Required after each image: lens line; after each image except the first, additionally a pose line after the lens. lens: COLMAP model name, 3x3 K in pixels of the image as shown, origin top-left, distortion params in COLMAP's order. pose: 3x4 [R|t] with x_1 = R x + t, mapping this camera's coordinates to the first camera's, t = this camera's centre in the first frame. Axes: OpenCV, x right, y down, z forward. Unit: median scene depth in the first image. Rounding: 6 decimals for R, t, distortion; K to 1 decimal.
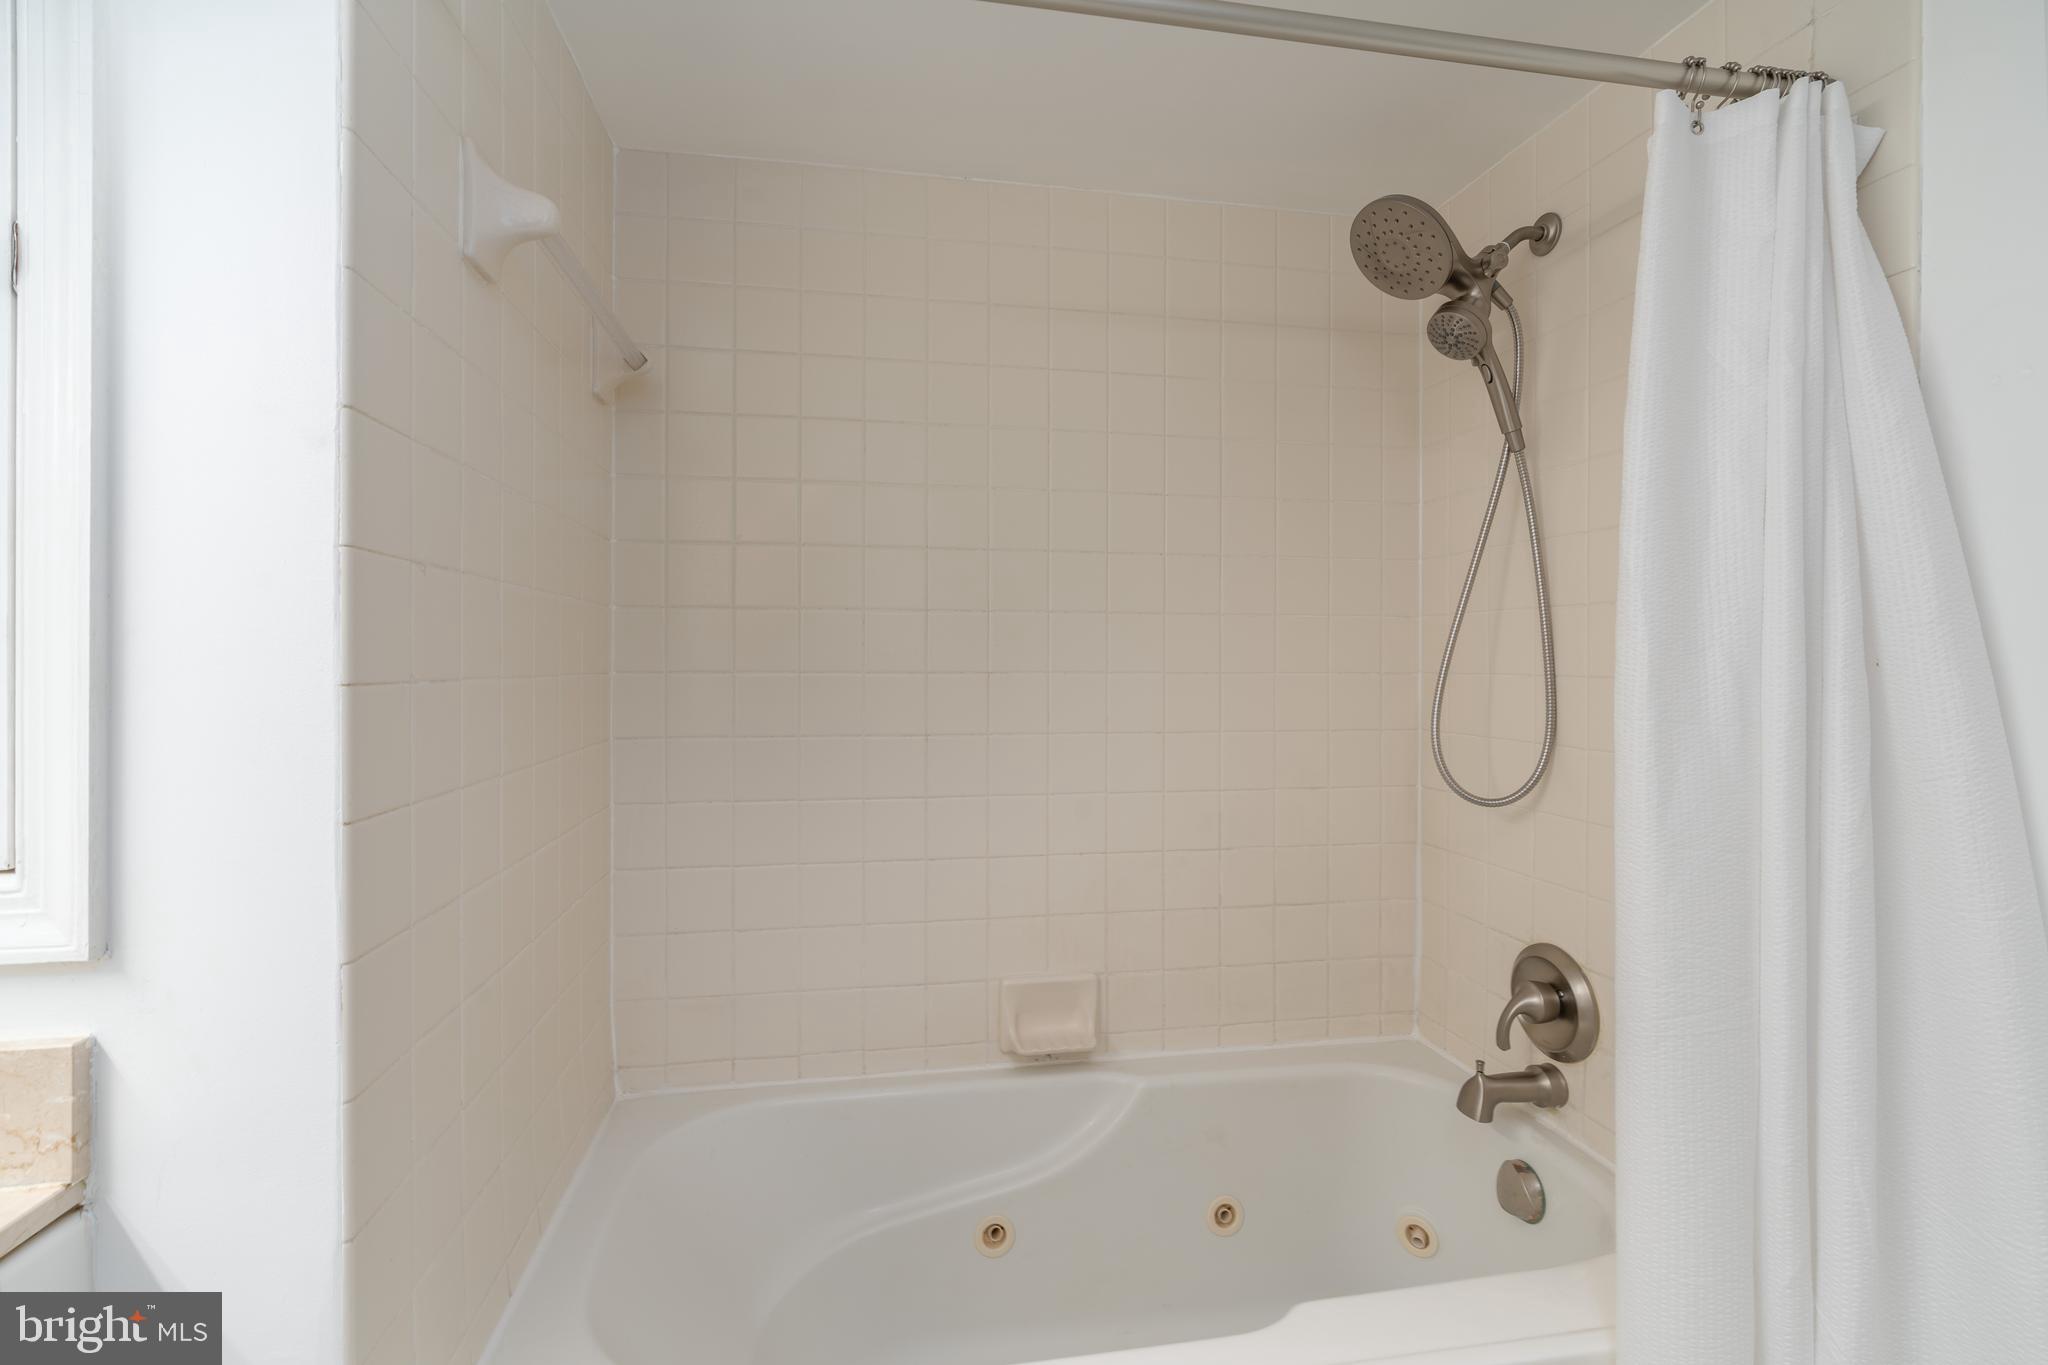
lens RADIAL K [[930.7, 0, 1036.0], [0, 930.7, 657.7], [0, 0, 1]] dist [-0.003408, 0.000169]
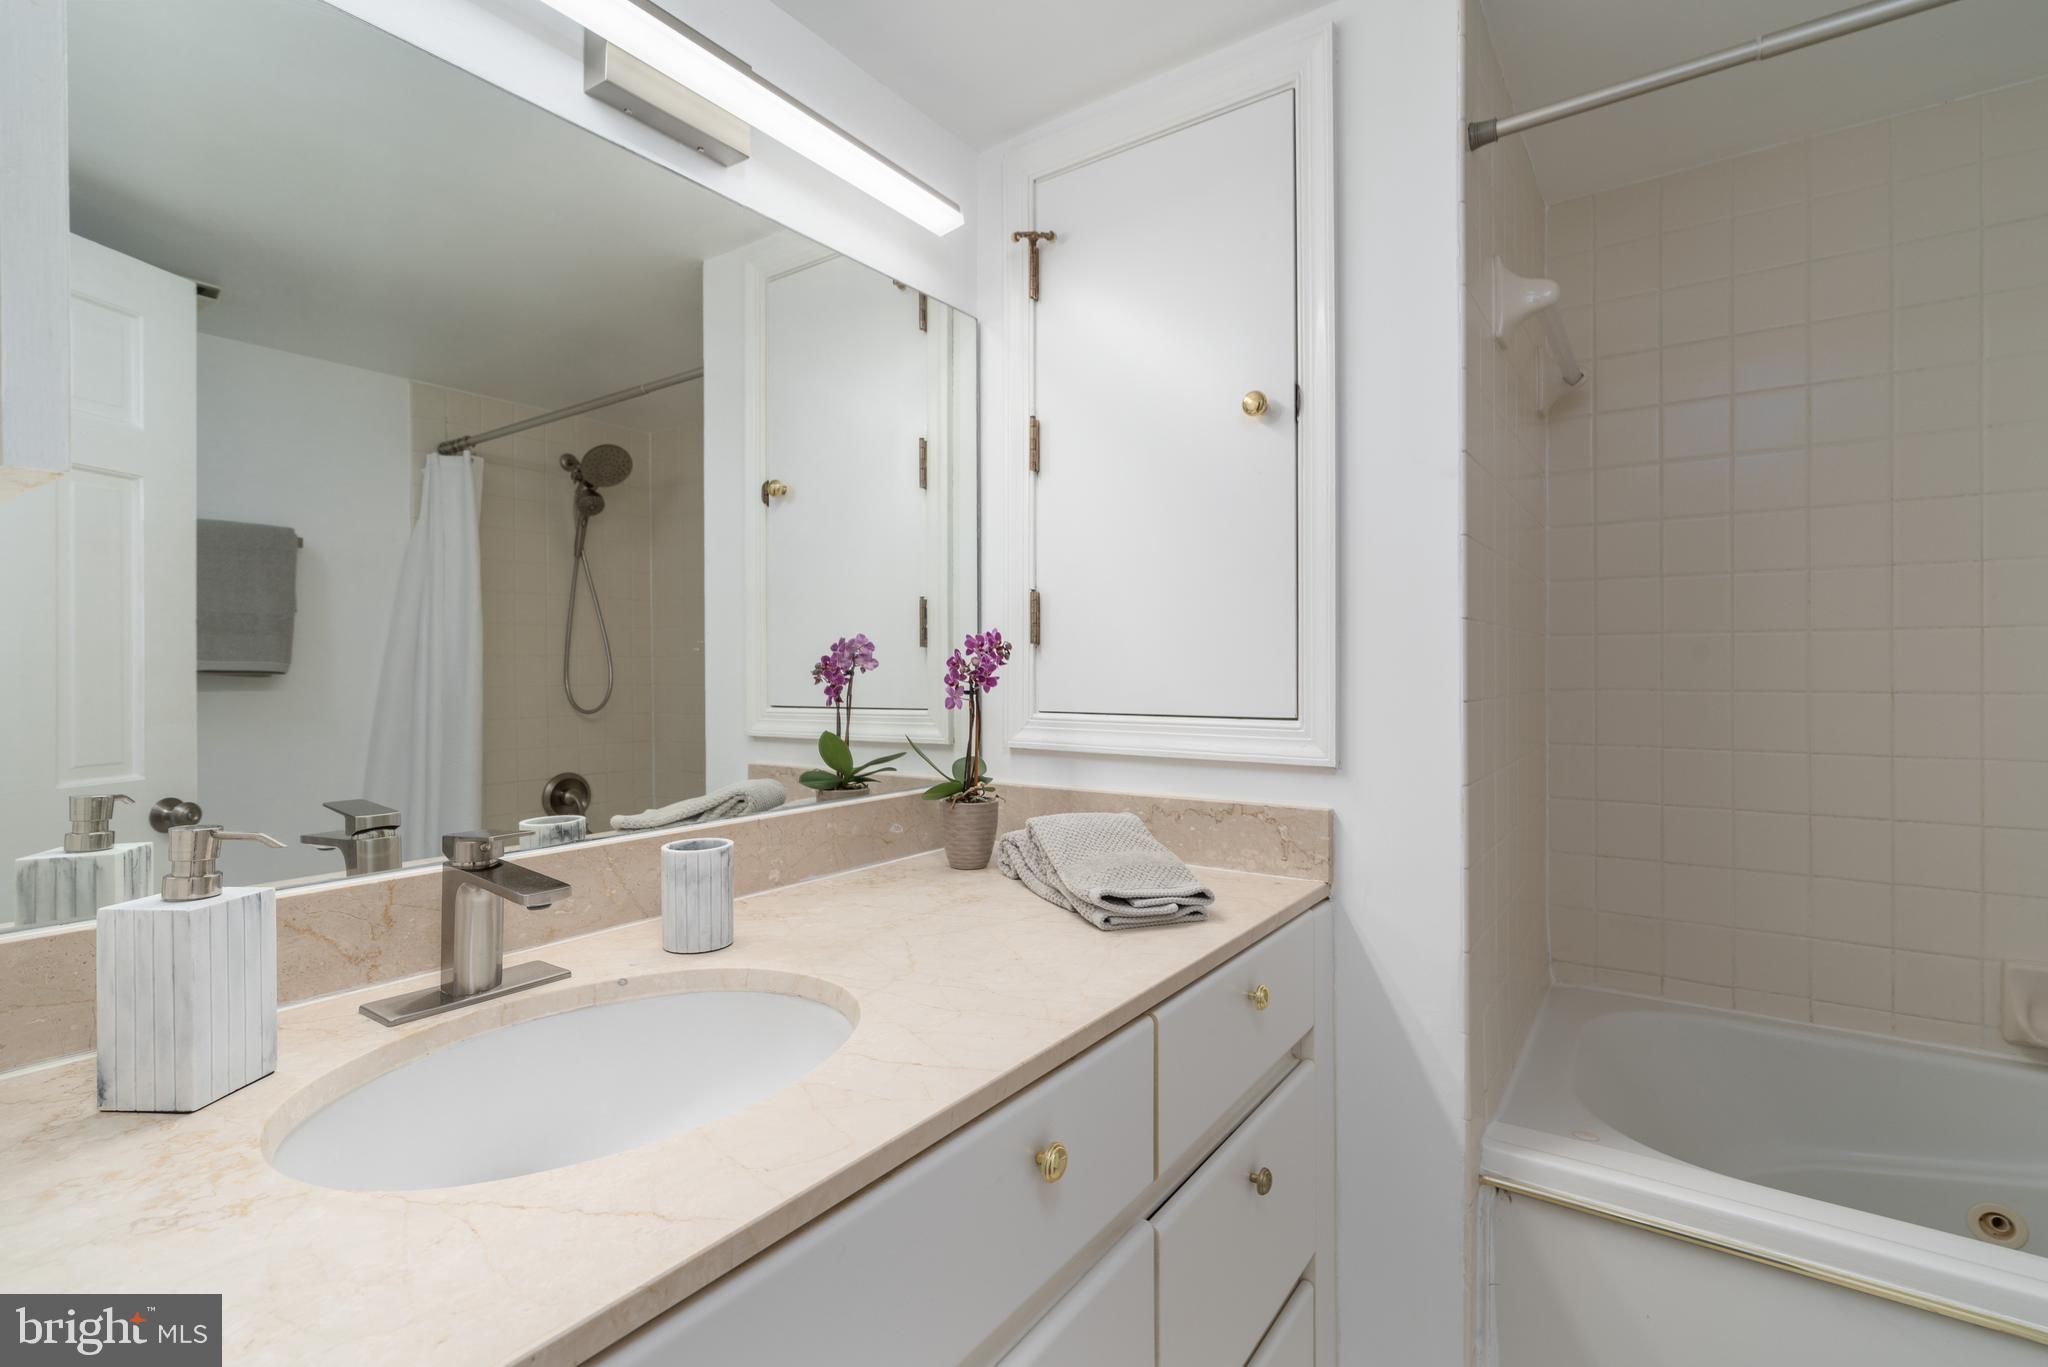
lens RADIAL K [[930.7, 0, 1036.0], [0, 930.7, 658.7], [0, 0, 1]] dist [-0.003408, 0.000169]
pose [[0.685263, -0.005746, -0.728273, -0.053474], [0.004582, 0.999983, -0.003579, 0.104111], [0.728281, -0.000884, 0.685278, -0.706469]]
